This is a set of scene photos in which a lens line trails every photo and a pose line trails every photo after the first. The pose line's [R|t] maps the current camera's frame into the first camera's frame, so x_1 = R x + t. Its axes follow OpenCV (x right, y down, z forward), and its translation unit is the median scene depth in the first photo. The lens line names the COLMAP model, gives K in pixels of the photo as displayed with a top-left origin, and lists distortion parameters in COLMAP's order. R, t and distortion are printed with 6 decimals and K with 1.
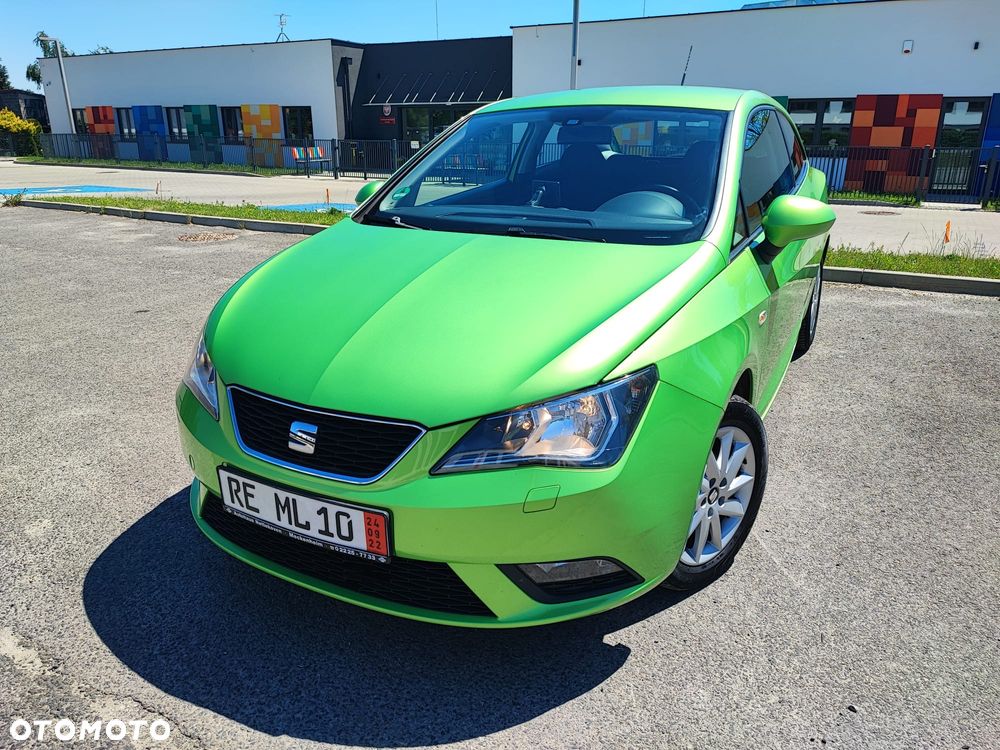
lens RADIAL K [[718.9, 0, 502.3], [0, 718.9, 374.1], [0, 0, 1]] dist [0.052231, -0.060672]
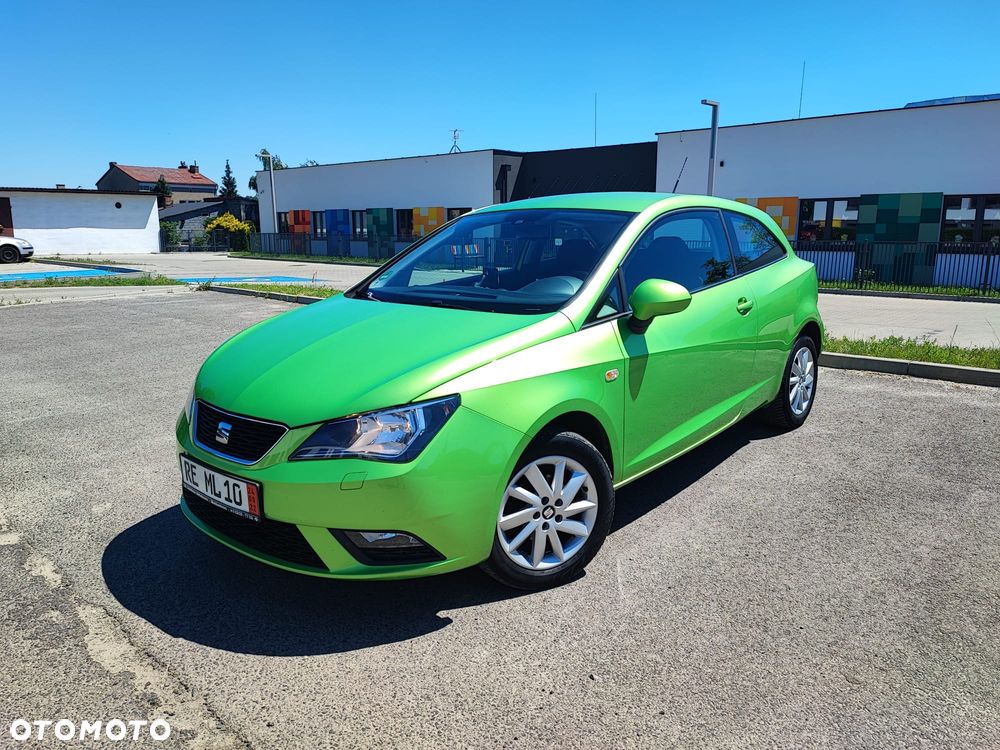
lens RADIAL K [[718.9, 0, 503.1], [0, 718.9, 375.1], [0, 0, 1]] dist [0.052231, -0.060672]
pose [[0.974273, 0.041123, -0.221587, 0.174647], [-0.068333, 0.990830, -0.116565, 0.030526], [0.214761, 0.128708, 0.968149, -0.090279]]
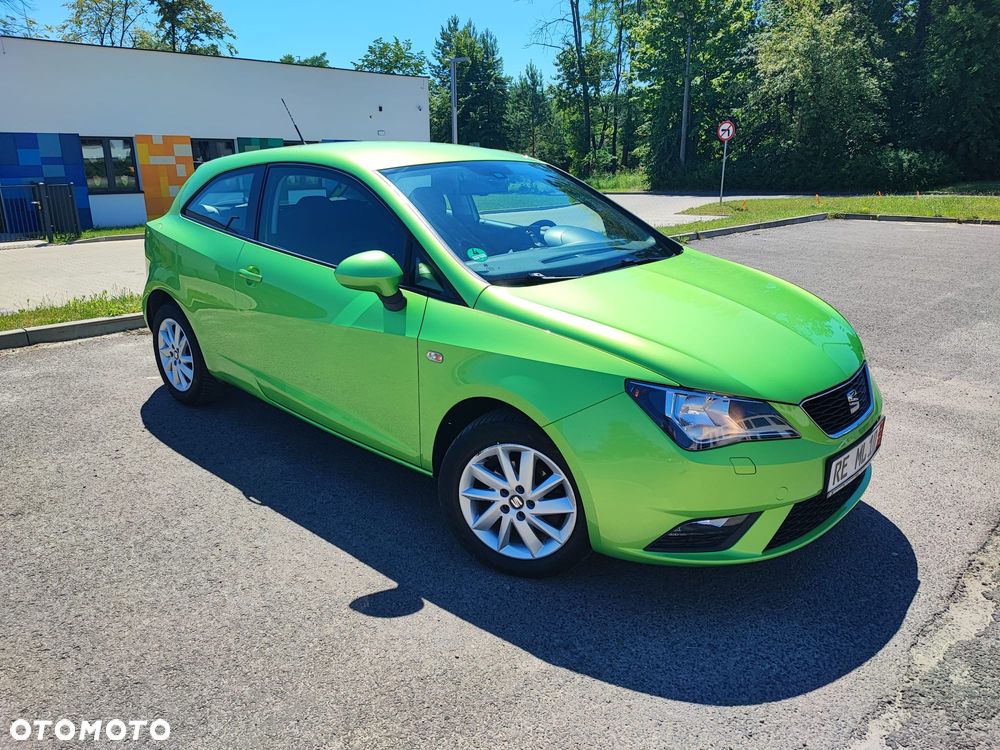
lens RADIAL K [[718.9, 0, 501.6], [0, 718.9, 371.3], [0, 0, 1]] dist [0.052231, -0.060672]
pose [[0.256261, -0.274753, 0.926737, -0.517865], [0.317949, 0.929360, 0.187612, -0.134106], [-0.912819, 0.246577, 0.325517, 0.340880]]
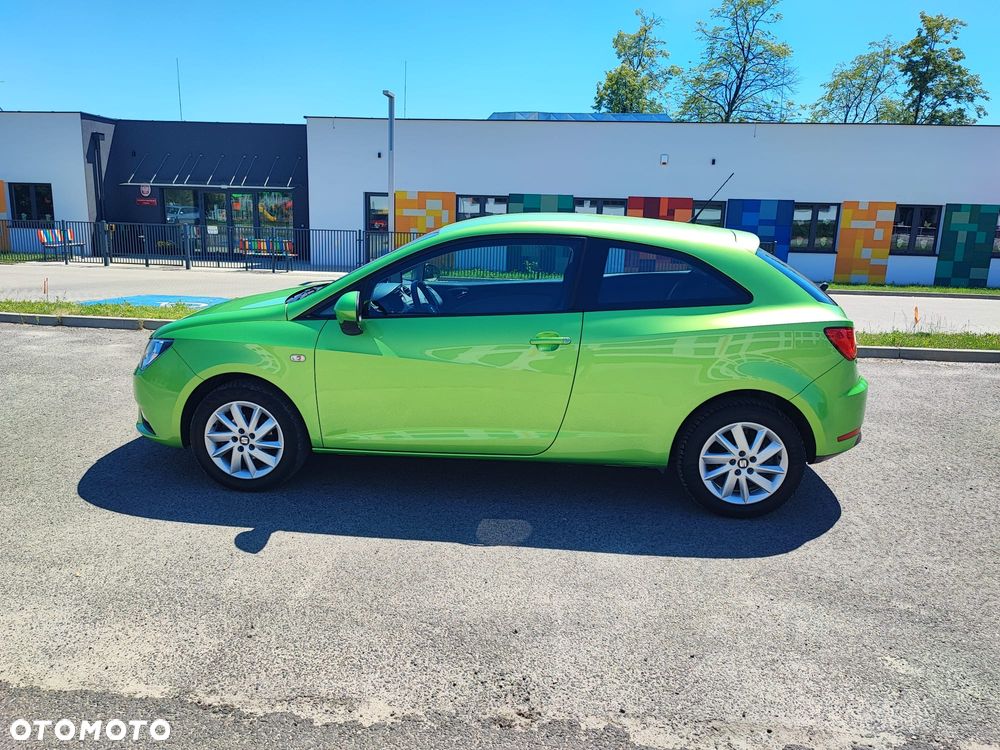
lens RADIAL K [[718.9, 0, 502.2], [0, 718.9, 372.5], [0, 0, 1]] dist [0.052231, -0.060672]
pose [[0.914990, -0.065438, 0.398134, -0.651544], [0.107828, 0.990529, -0.085004, -0.067901], [-0.388801, 0.120707, 0.913380, 0.114426]]
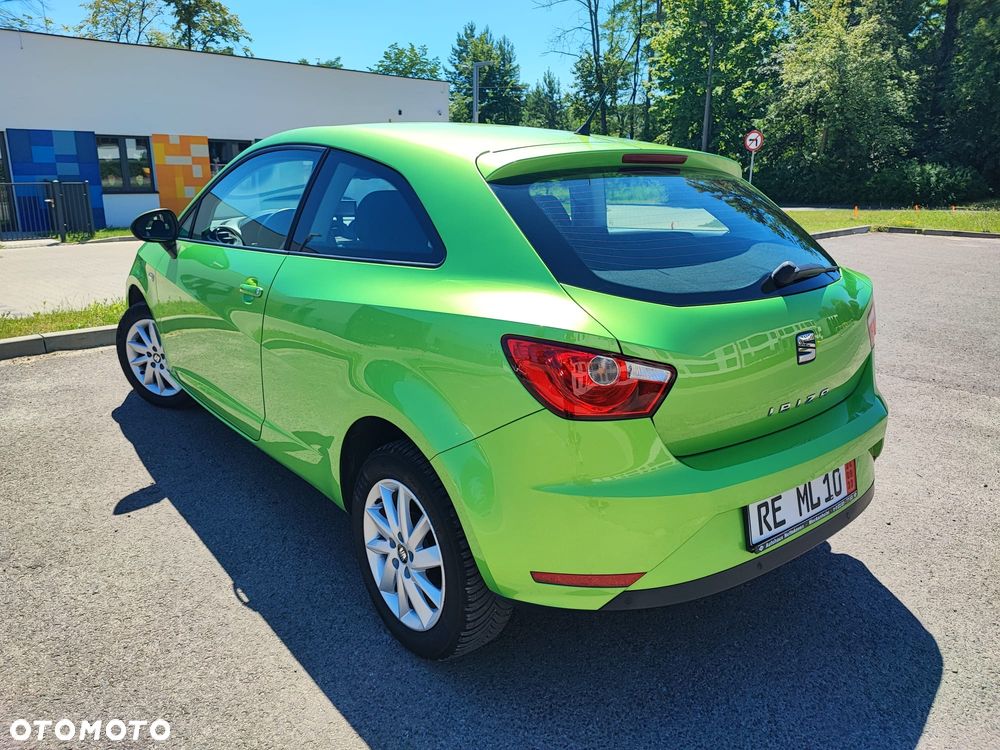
lens RADIAL K [[718.9, 0, 501.3], [0, 718.9, 375.0], [0, 0, 1]] dist [0.052231, -0.060672]
pose [[0.268039, -0.263453, 0.926686, -0.446908], [0.300892, 0.936660, 0.179257, -0.151194], [-0.915215, 0.230785, 0.330332, 0.433132]]
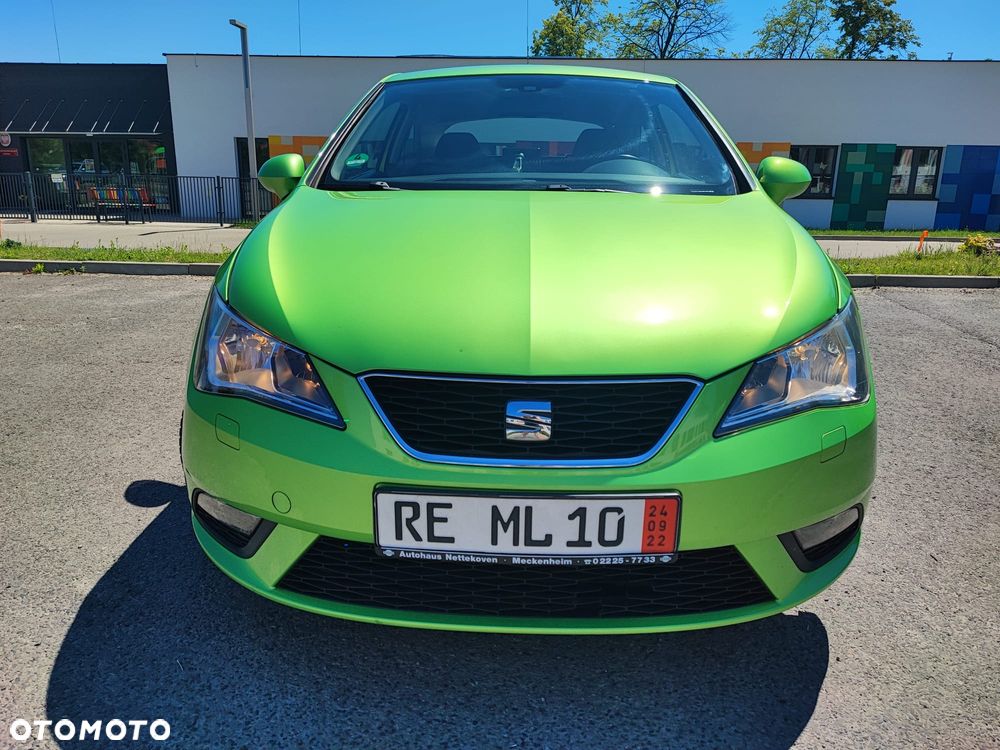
lens RADIAL K [[718.9, 0, 503.6], [0, 718.9, 370.4], [0, 0, 1]] dist [0.052231, -0.060672]
pose [[0.895047, -0.104475, 0.433563, -0.180124], [0.131705, 0.990734, -0.033156, 0.017043], [-0.426082, 0.086779, 0.900513, 0.102506]]
